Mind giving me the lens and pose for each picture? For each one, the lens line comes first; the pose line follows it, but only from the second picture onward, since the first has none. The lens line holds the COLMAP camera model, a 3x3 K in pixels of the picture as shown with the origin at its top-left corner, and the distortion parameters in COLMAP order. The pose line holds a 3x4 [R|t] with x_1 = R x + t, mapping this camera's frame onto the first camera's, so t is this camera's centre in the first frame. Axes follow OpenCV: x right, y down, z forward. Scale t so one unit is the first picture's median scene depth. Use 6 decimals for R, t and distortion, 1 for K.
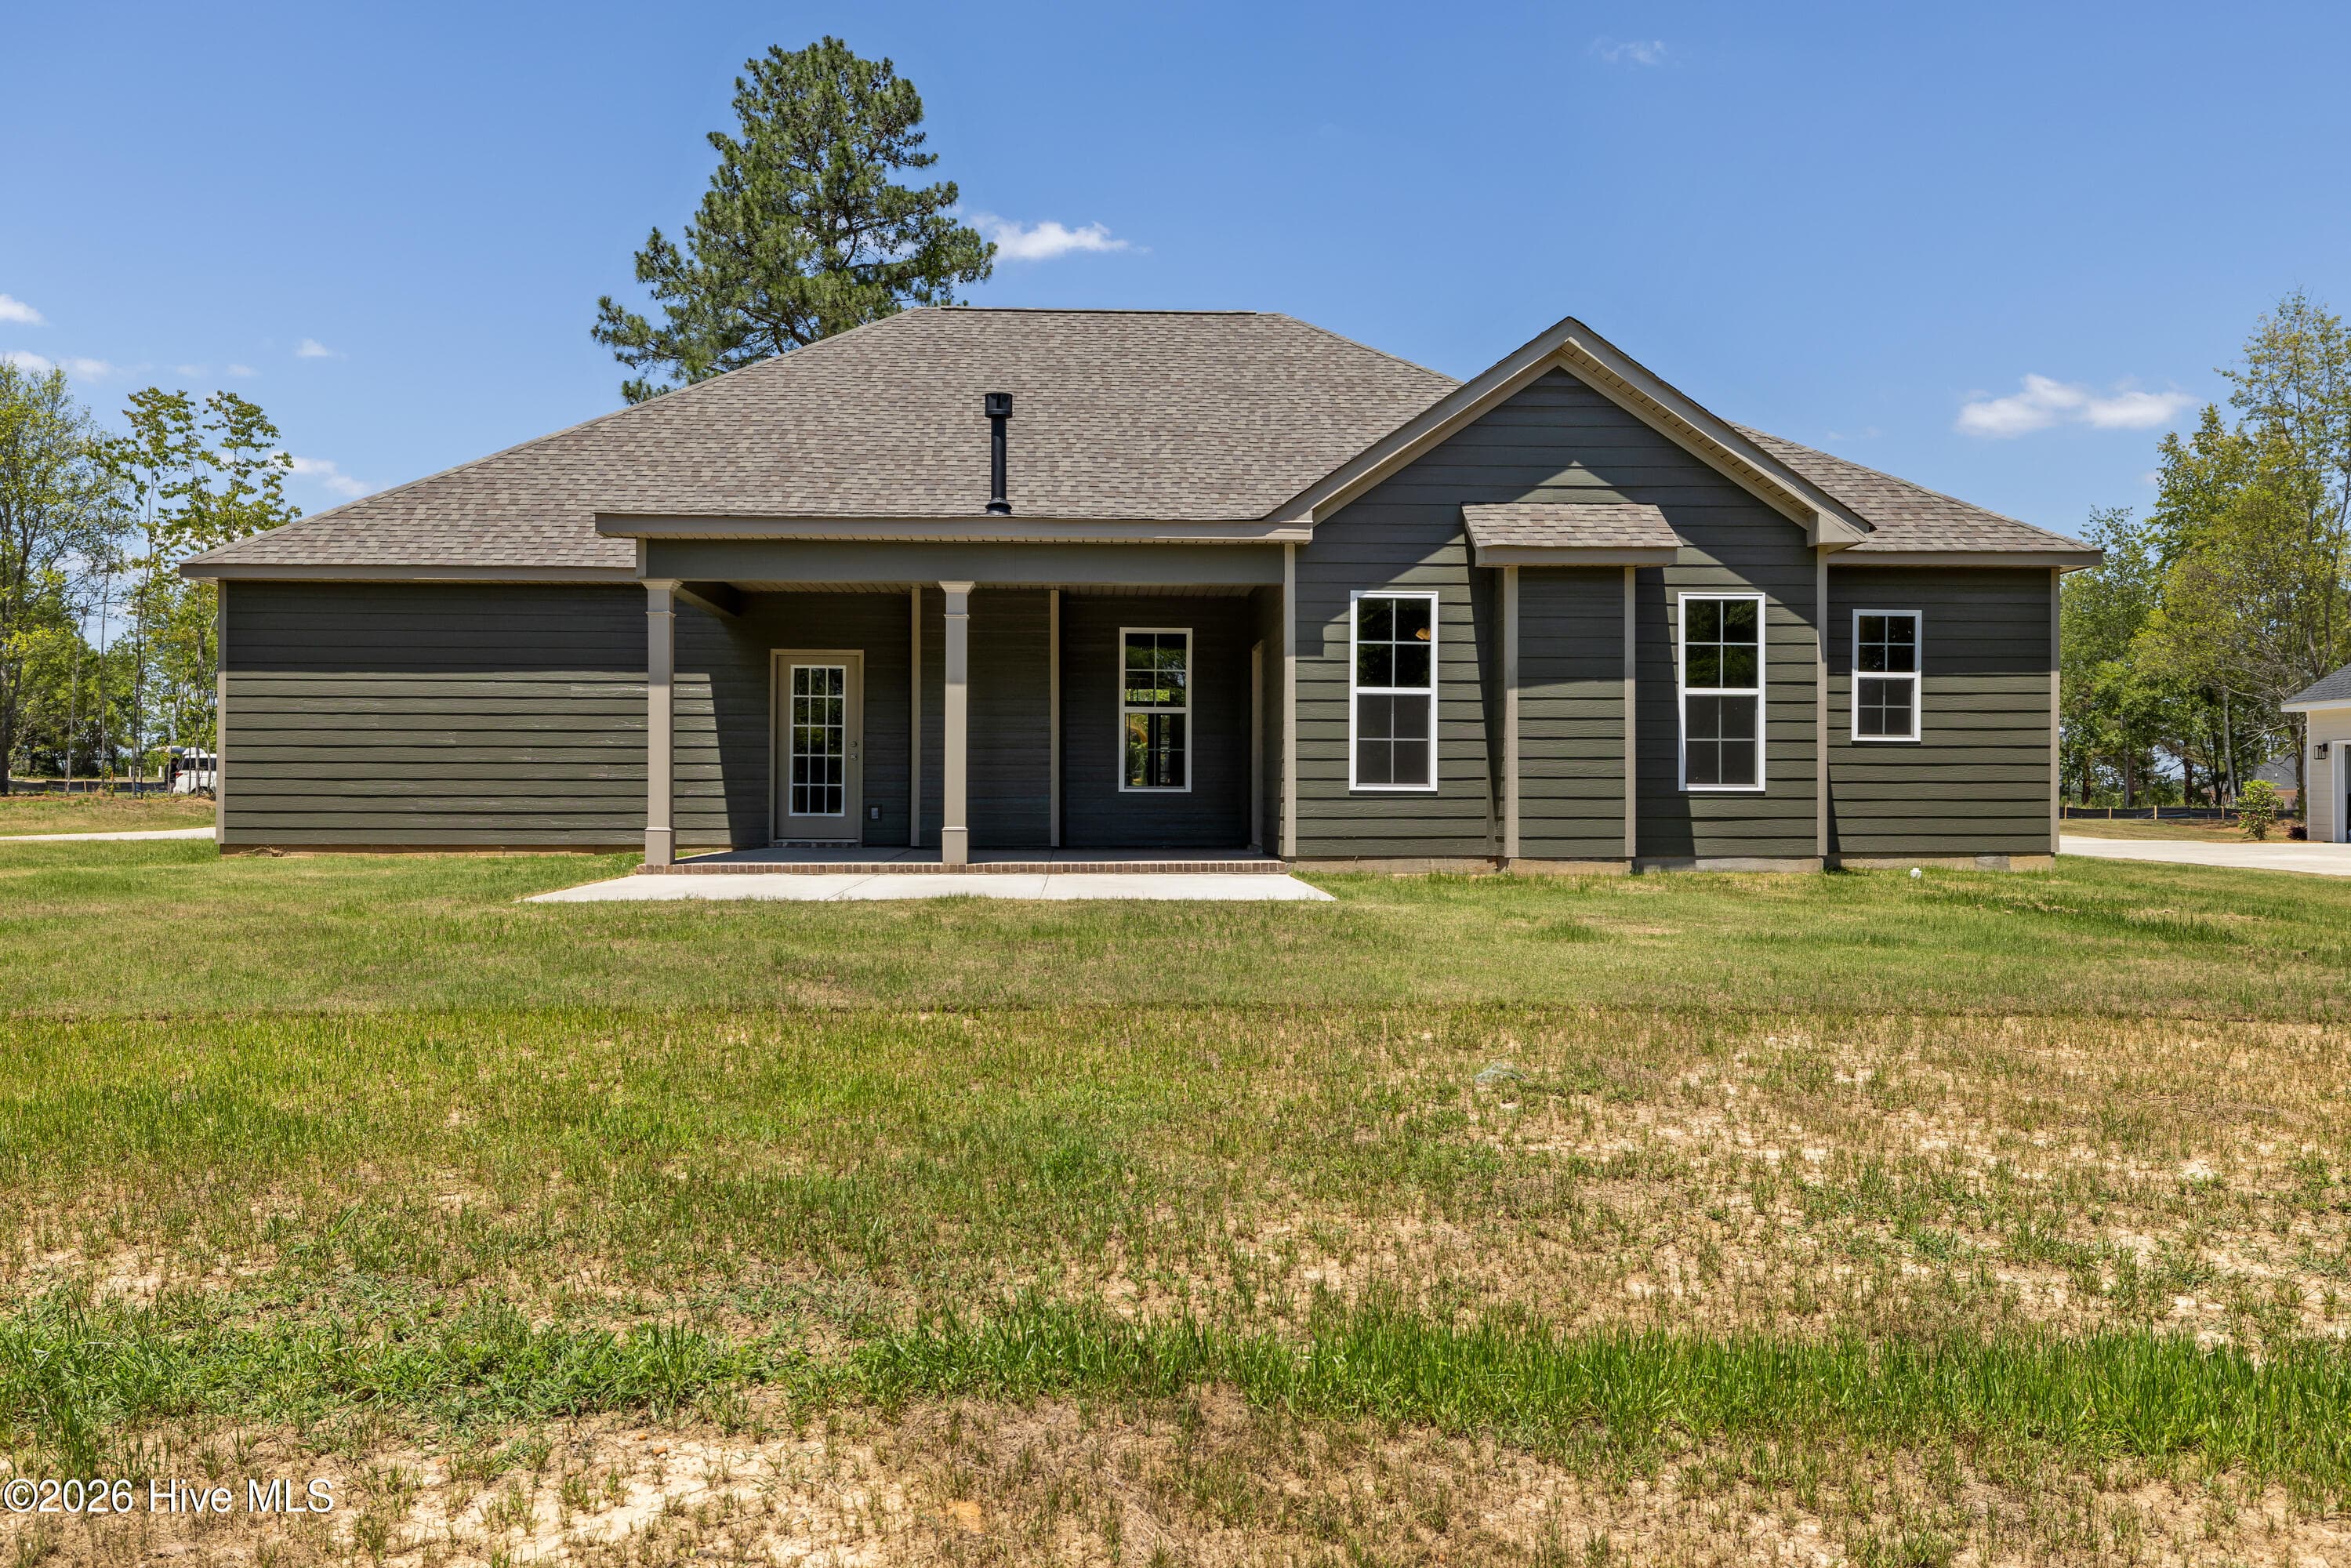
lens RADIAL K [[1786.7, 0, 1146.7], [0, 1786.7, 762.9], [0, 0, 1]] dist [0.006897, -0.015066]
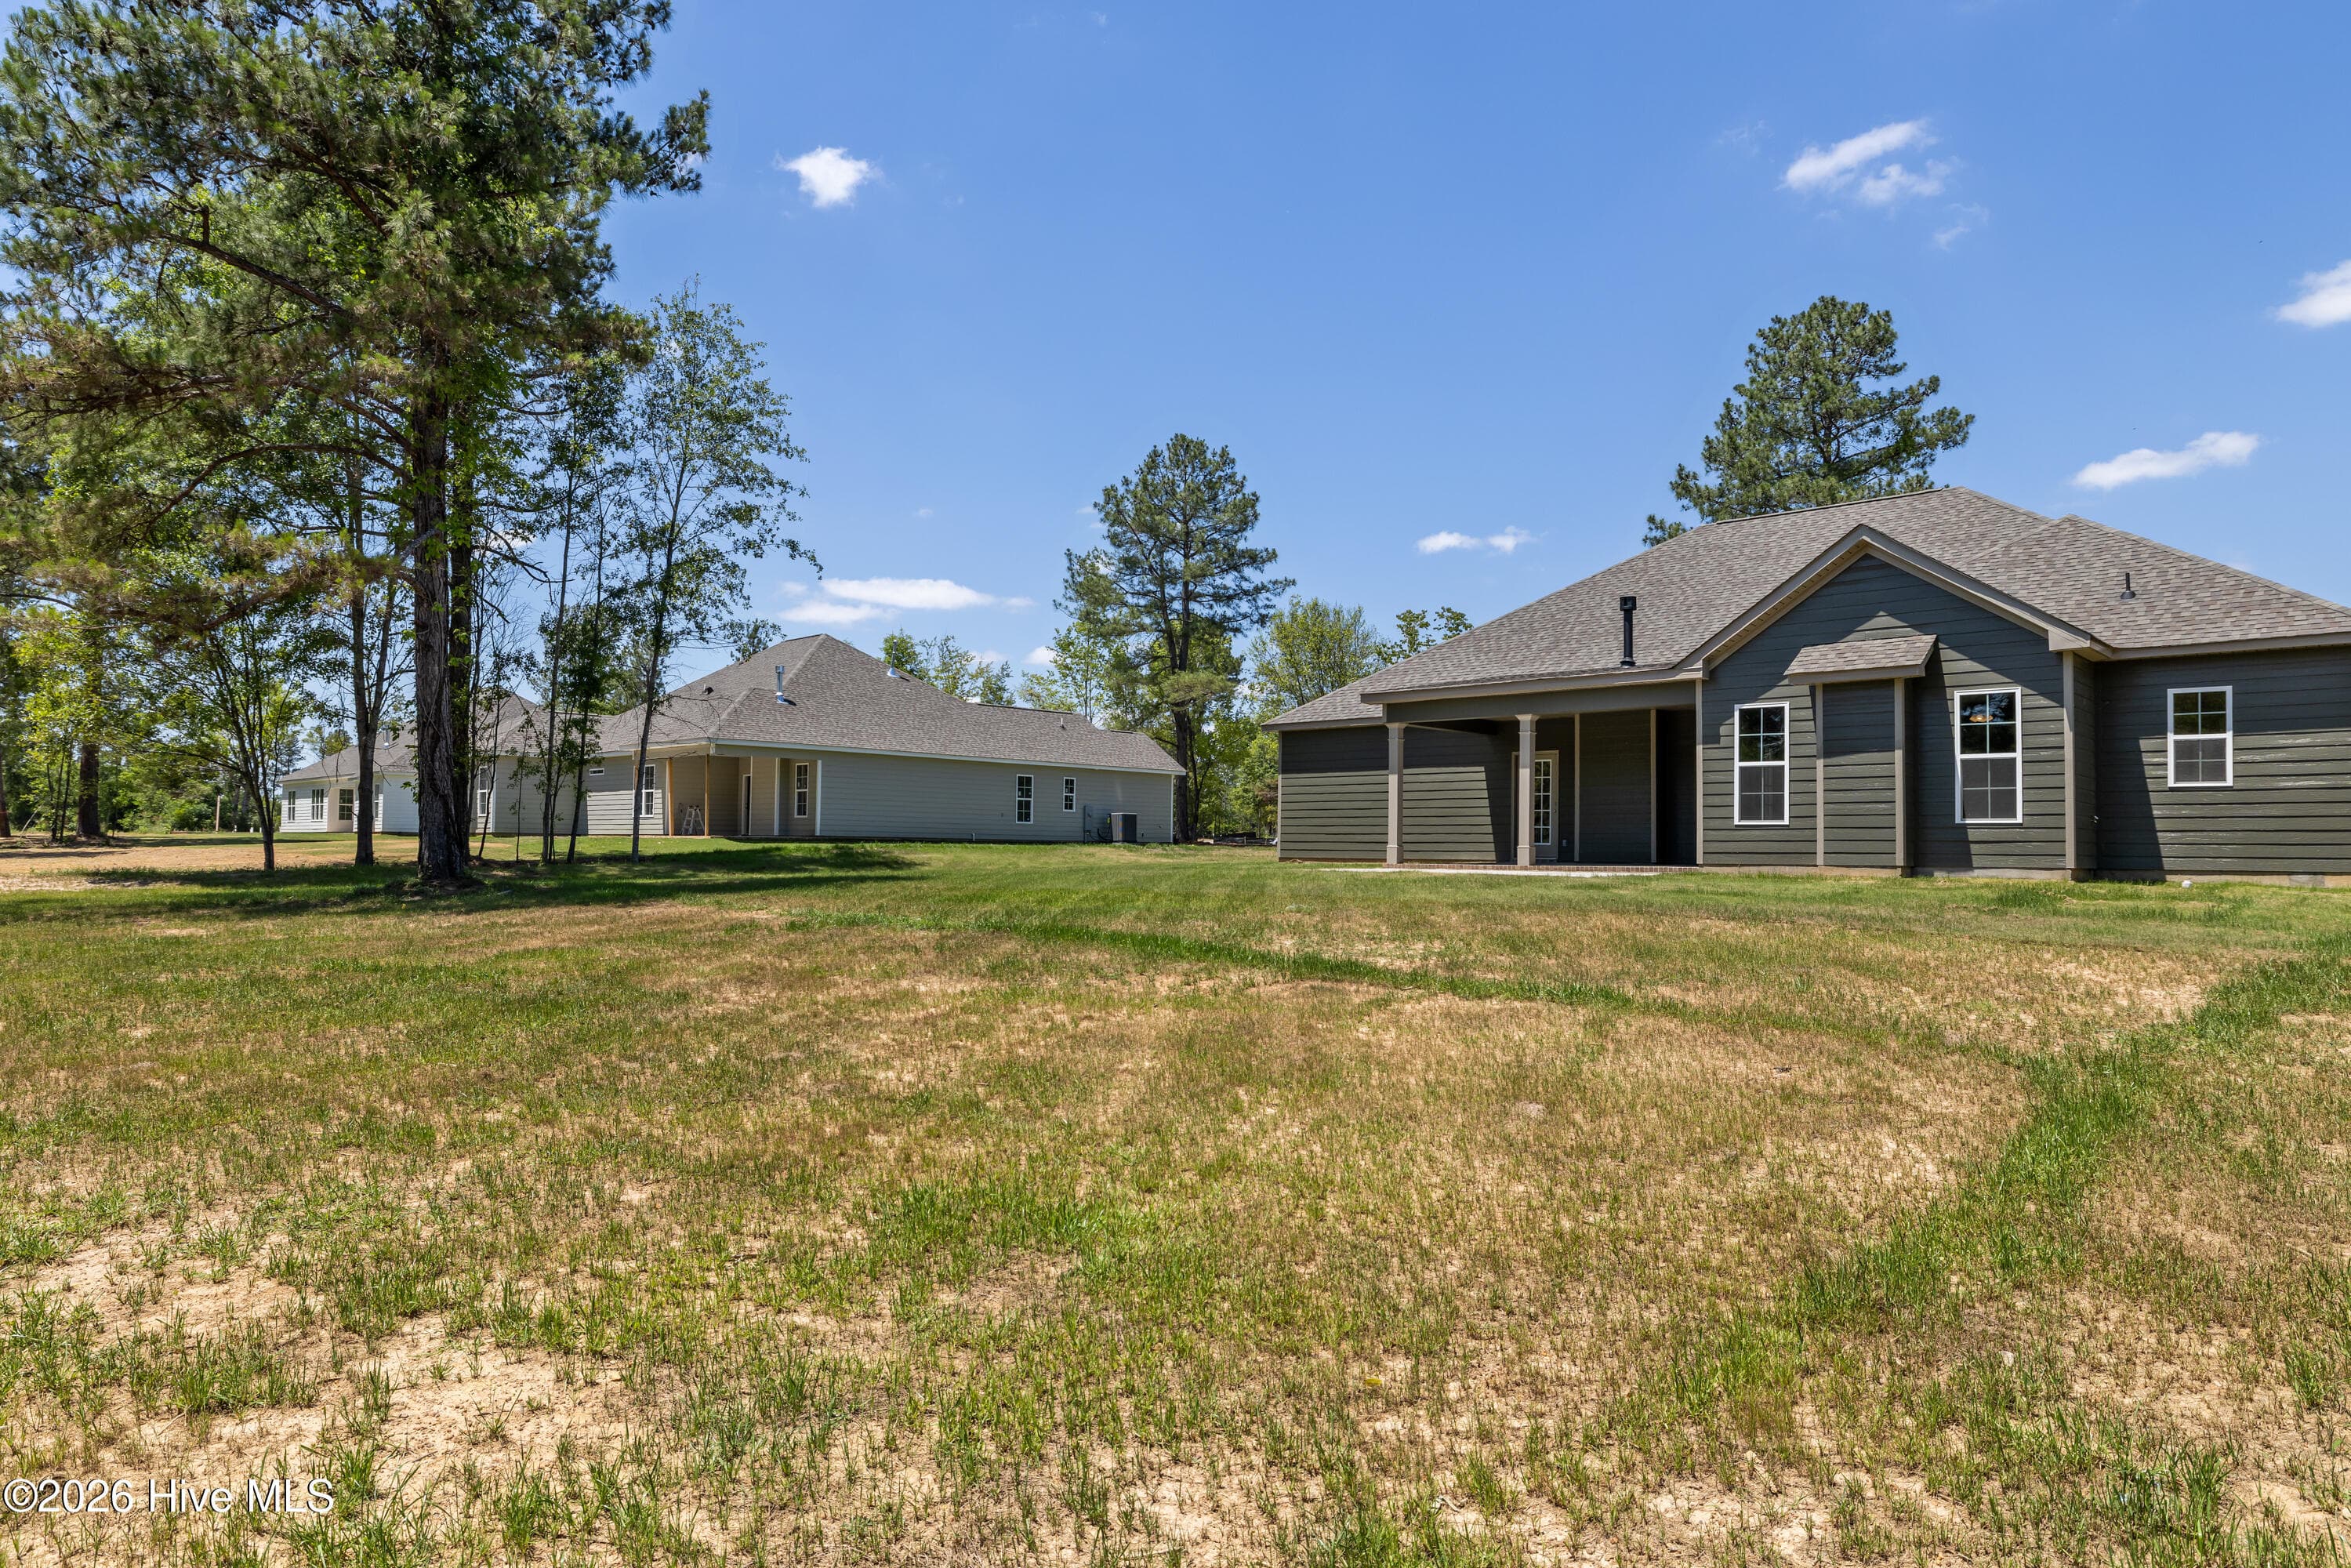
lens RADIAL K [[1368.3, 0, 1216.8], [0, 1368.3, 811.6], [0, 0, 1]] dist [0.006195, -0.008940]
pose [[0.724796, -0.014370, -0.688814, 0.630720], [0.003532, 0.999847, -0.017142, 0.023070], [0.688955, 0.009992, 0.724736, -0.255383]]
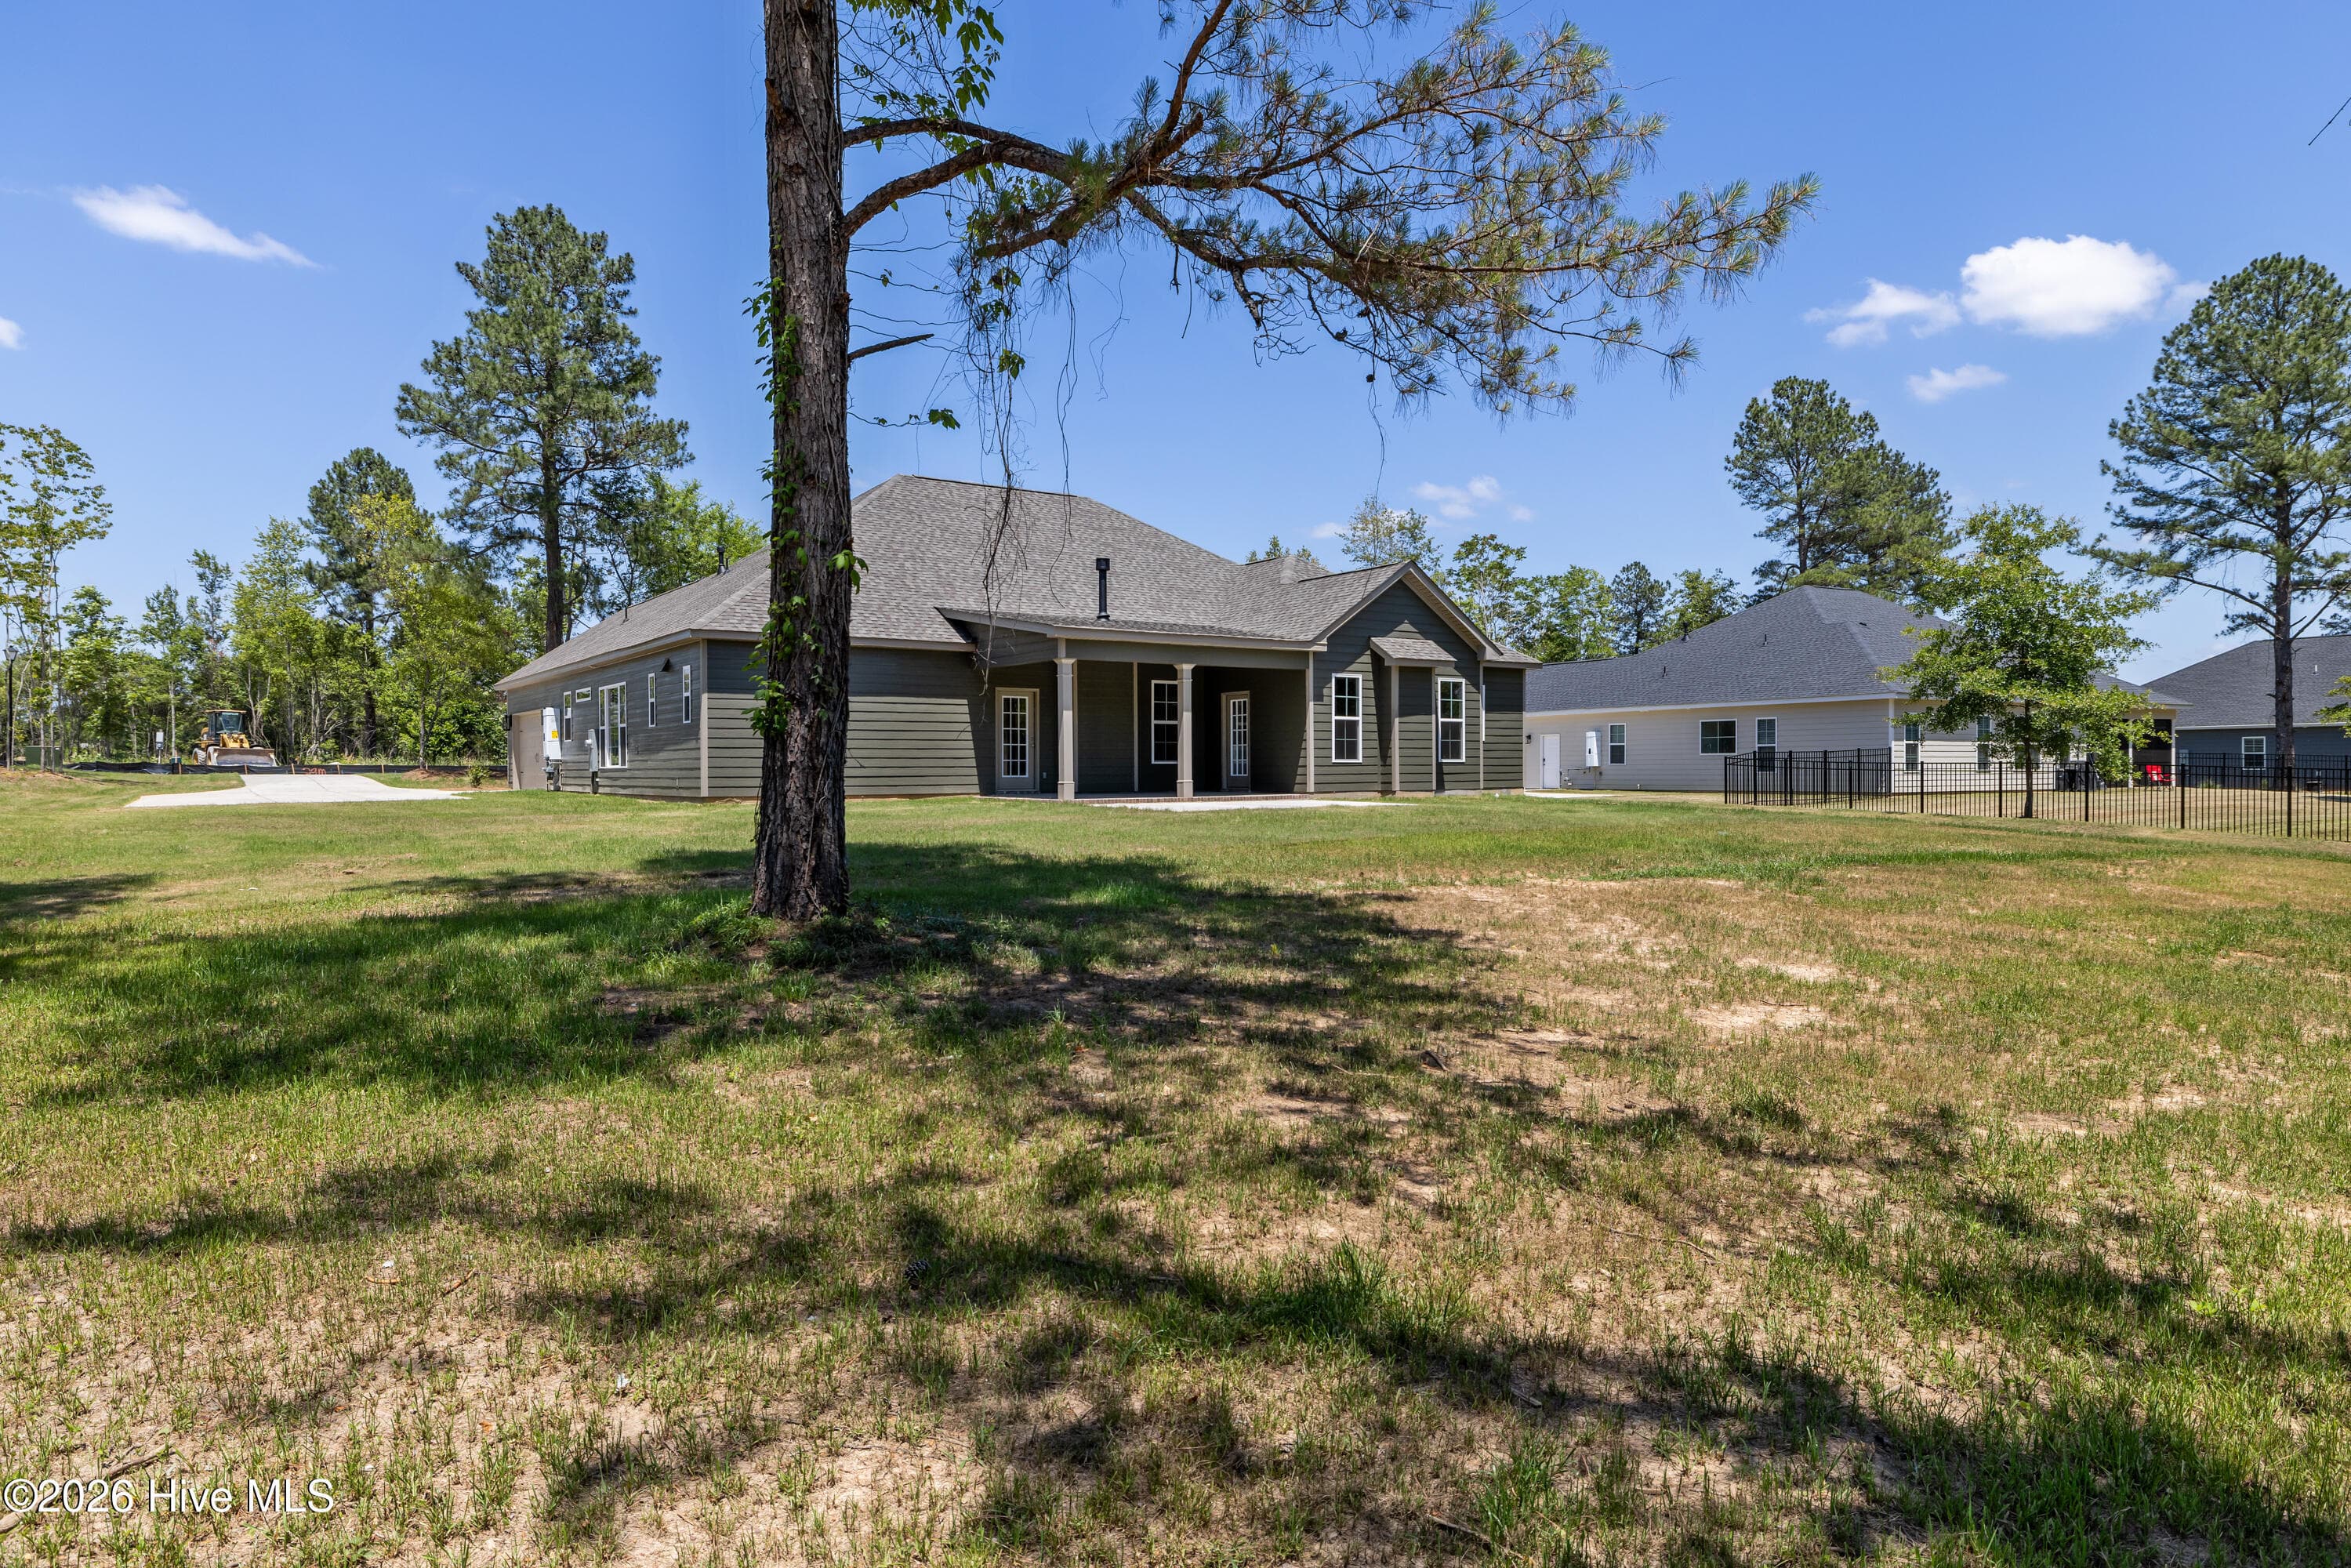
lens RADIAL K [[1368.3, 0, 1139.4], [0, 1368.3, 766.4], [0, 0, 1]] dist [0.006195, -0.008940]
pose [[0.861966, -0.004756, 0.506944, -0.959110], [-0.004095, 0.999858, 0.016344, -0.006108], [-0.506950, -0.016164, 0.861824, -0.367307]]
